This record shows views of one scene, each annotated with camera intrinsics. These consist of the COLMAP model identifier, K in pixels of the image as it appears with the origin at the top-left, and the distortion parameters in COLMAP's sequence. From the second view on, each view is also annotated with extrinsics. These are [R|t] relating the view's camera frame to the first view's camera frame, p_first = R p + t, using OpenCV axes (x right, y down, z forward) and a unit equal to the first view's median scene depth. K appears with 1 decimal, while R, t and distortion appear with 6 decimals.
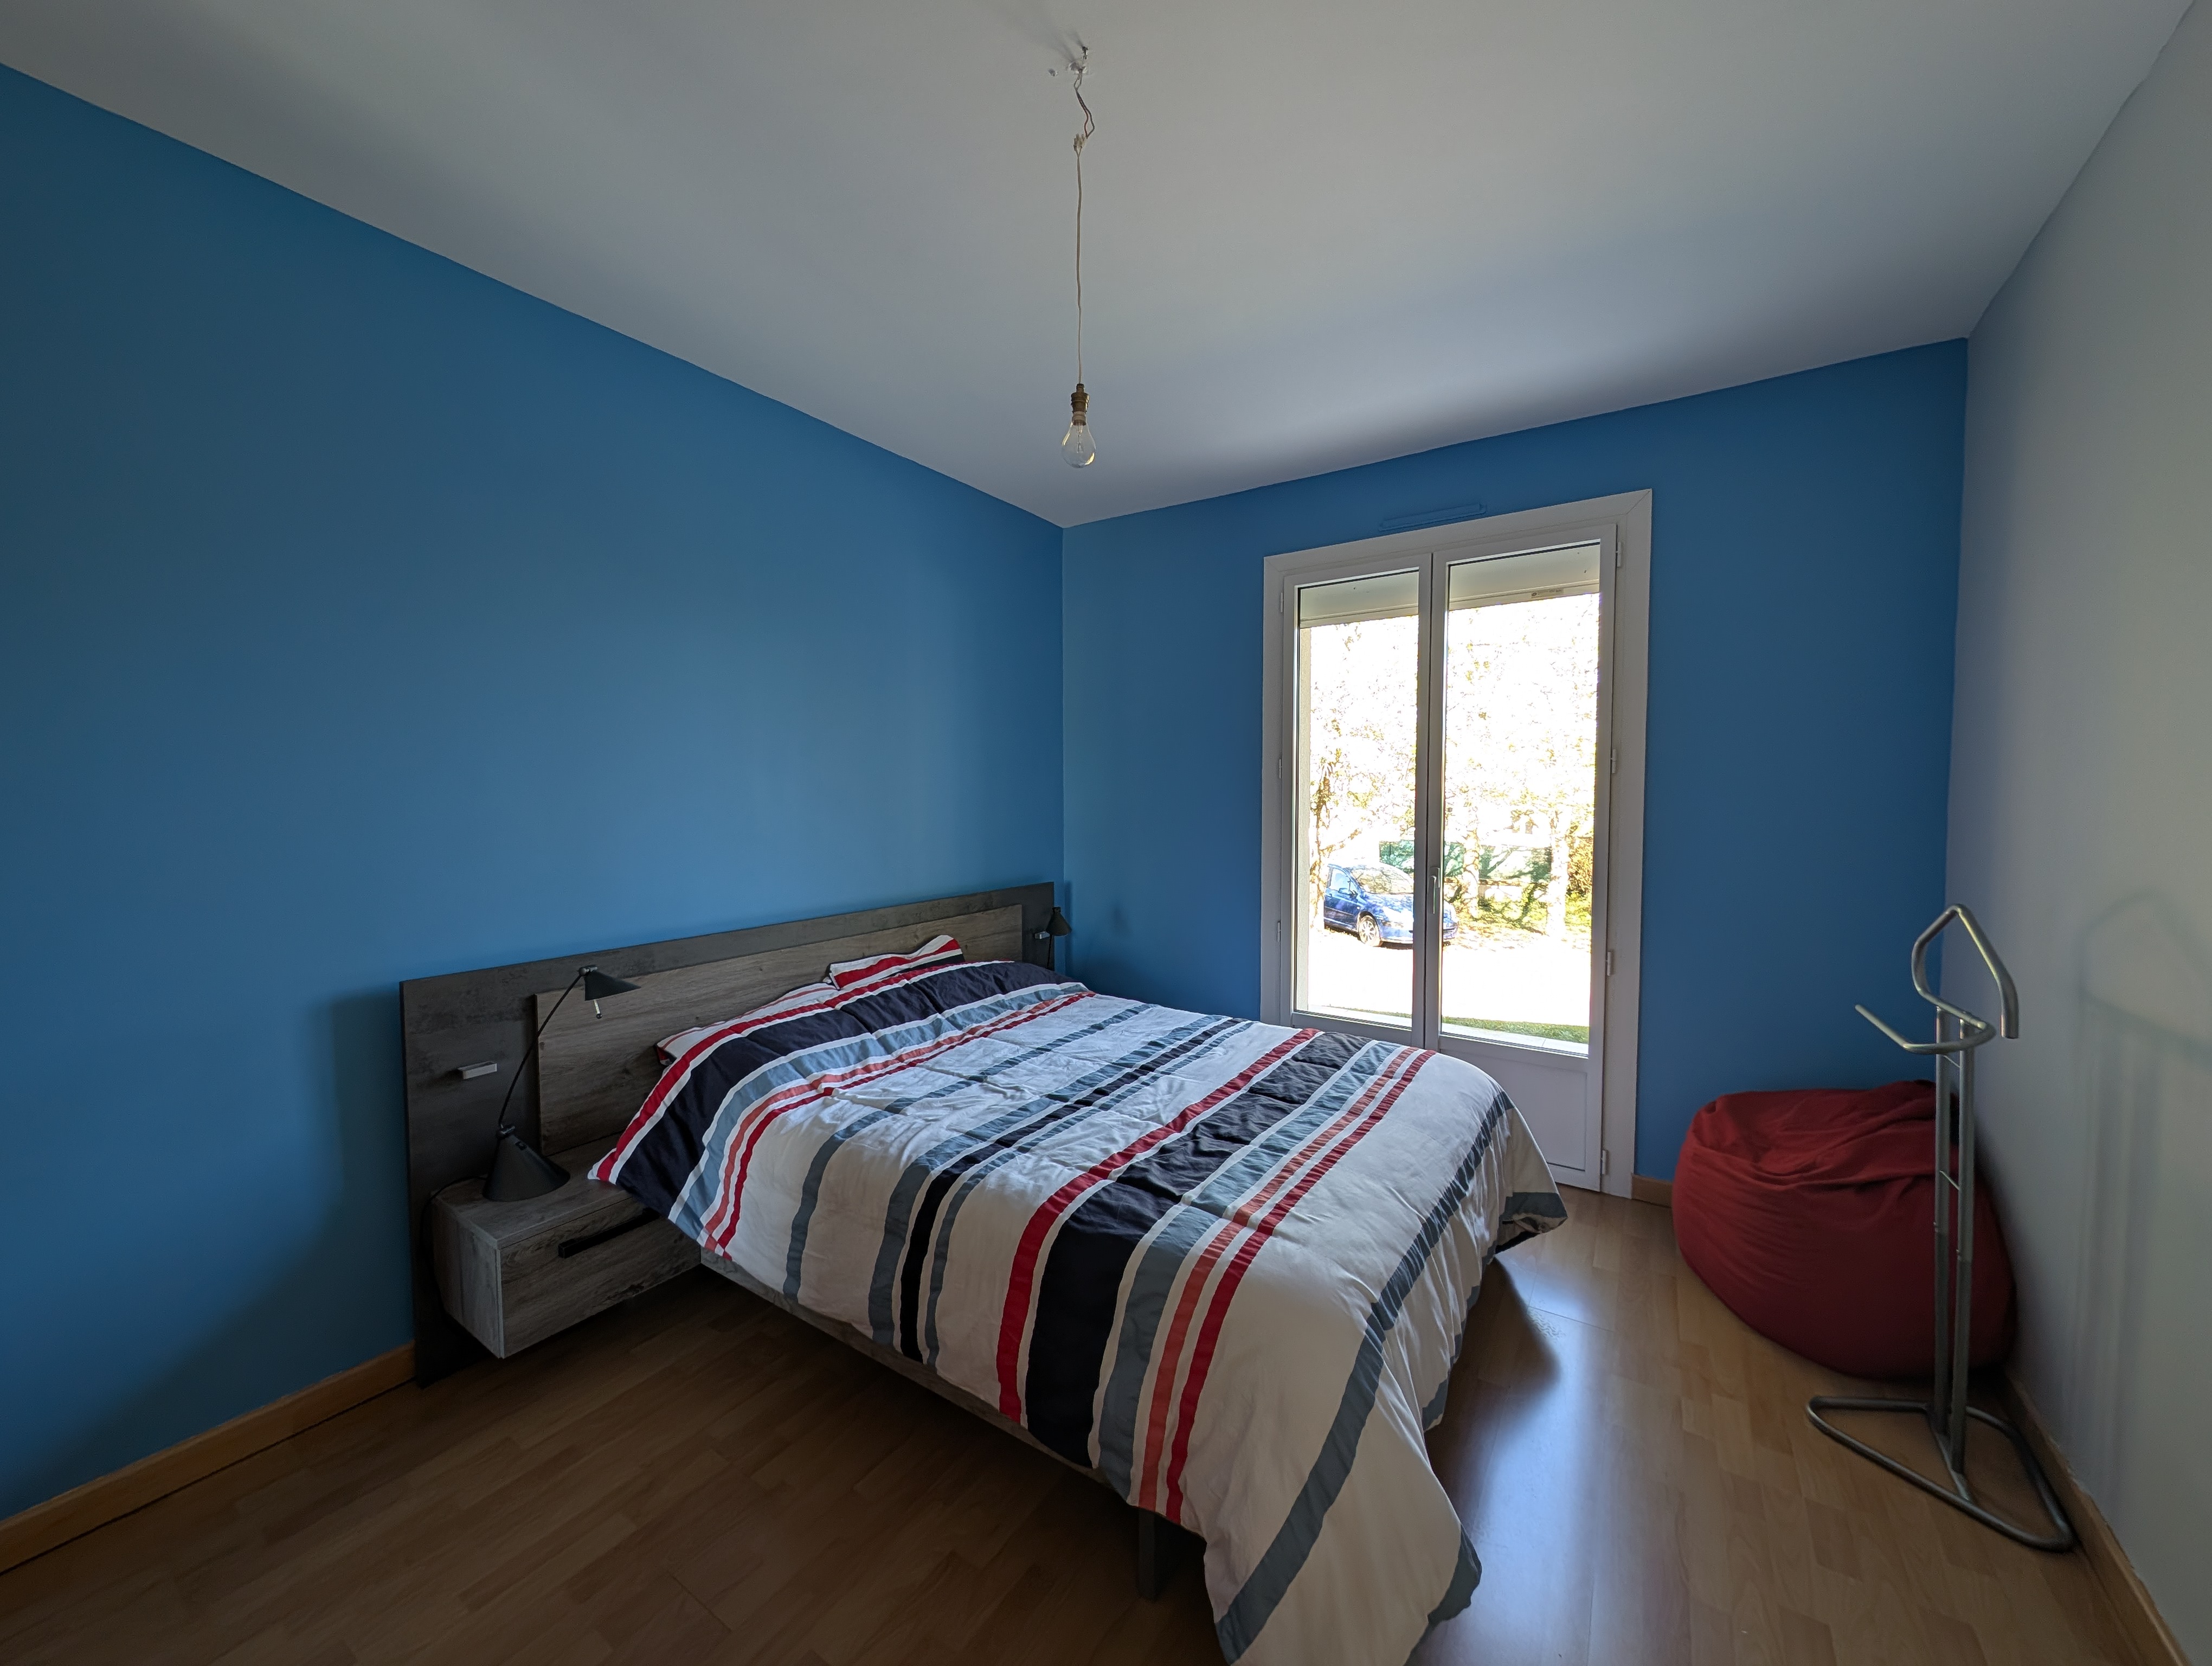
lens RADIAL K [[839.2, 0, 1106.0], [0, 839.2, 833.0], [0, 0, 1]] dist [-0.000855, -0.000206]
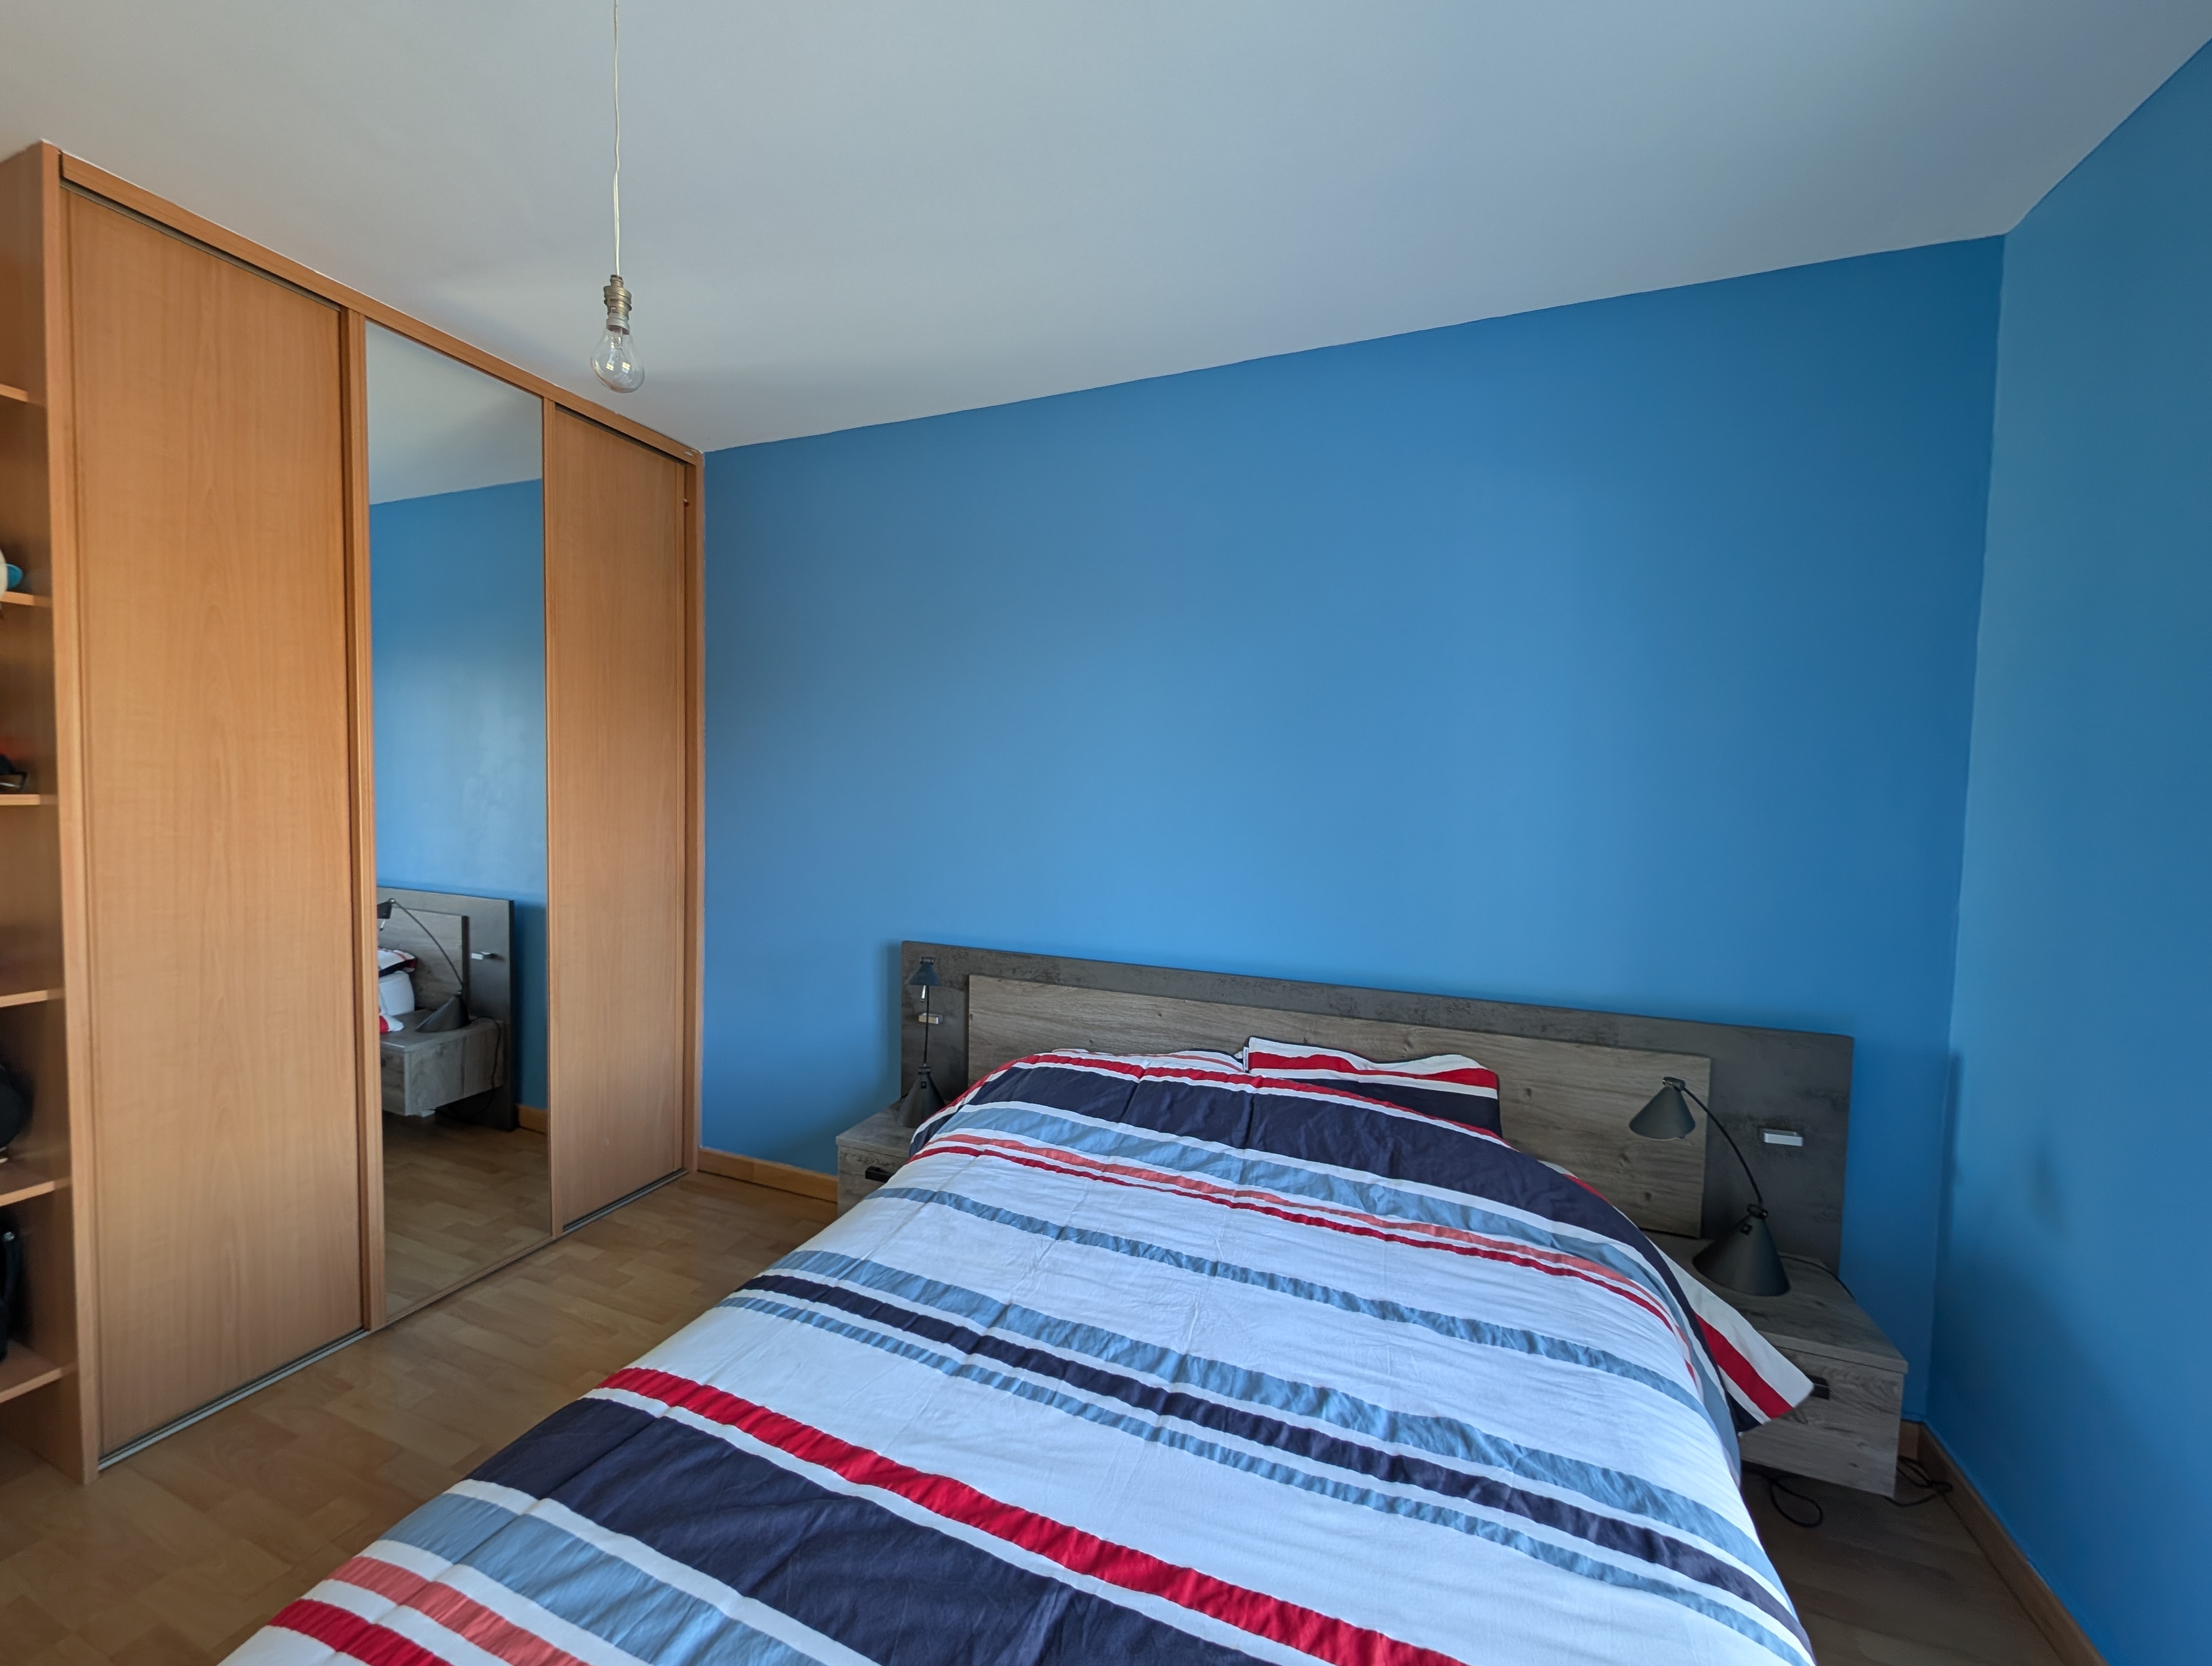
lens RADIAL K [[839.2, 0, 1106.0], [0, 839.2, 833.0], [0, 0, 1]] dist [-0.000855, -0.000206]
pose [[0.211302, 0.057039, -0.975755, 0.445237], [-0.074700, 0.996318, 0.042065, -0.065967], [0.974562, 0.064001, 0.214785, 0.729918]]
